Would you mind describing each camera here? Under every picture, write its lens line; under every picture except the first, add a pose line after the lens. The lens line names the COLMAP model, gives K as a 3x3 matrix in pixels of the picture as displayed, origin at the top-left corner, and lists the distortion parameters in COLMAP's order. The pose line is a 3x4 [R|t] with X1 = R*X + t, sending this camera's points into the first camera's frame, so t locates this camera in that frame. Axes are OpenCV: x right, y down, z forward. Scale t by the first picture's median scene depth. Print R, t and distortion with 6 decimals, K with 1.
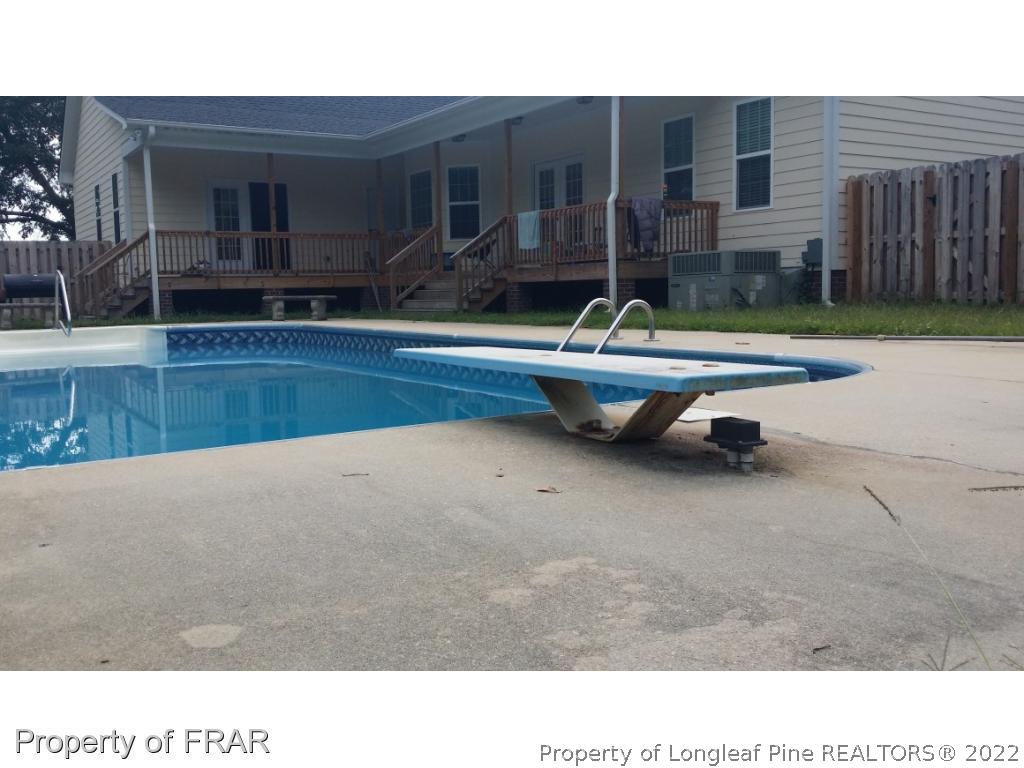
lens RADIAL K [[938.5, 0, 514.0], [0, 938.5, 385.3], [0, 0, 1]] dist [-0.056704, 0.000000]
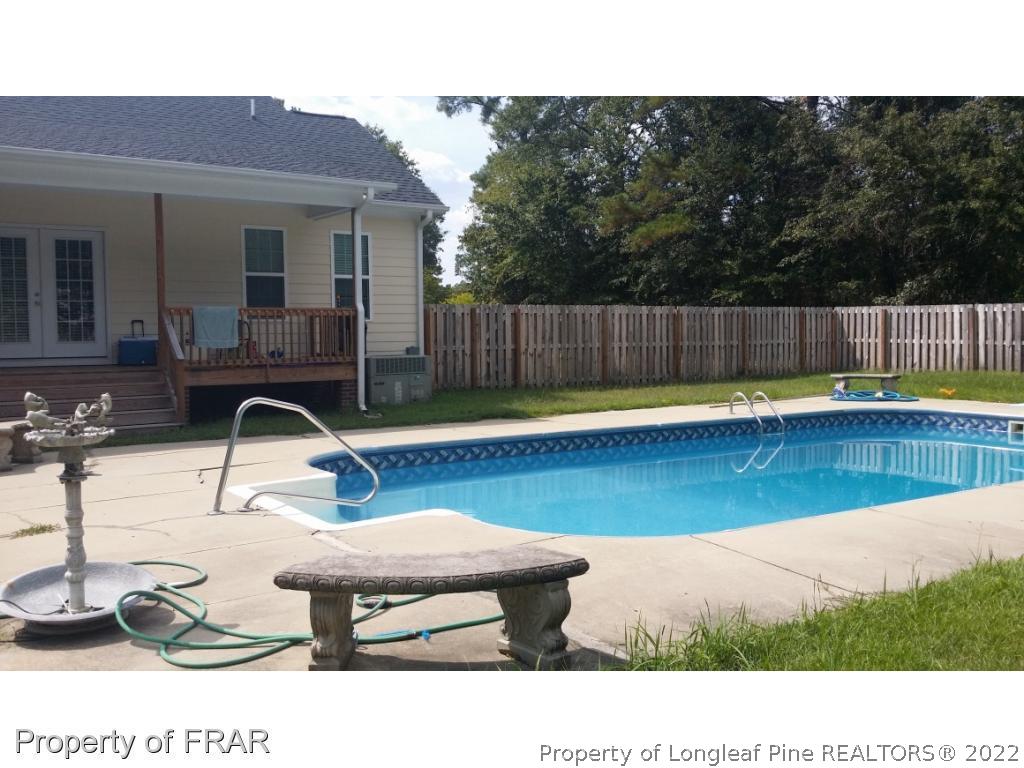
lens RADIAL K [[938.5, 0, 510.9], [0, 938.5, 382.9], [0, 0, 1]] dist [-0.056704, 0.000000]
pose [[-0.017666, -0.030563, 0.999377, -1.150591], [0.104259, 0.994027, 0.032242, -0.141874], [-0.994393, 0.104763, -0.014374, 0.937159]]
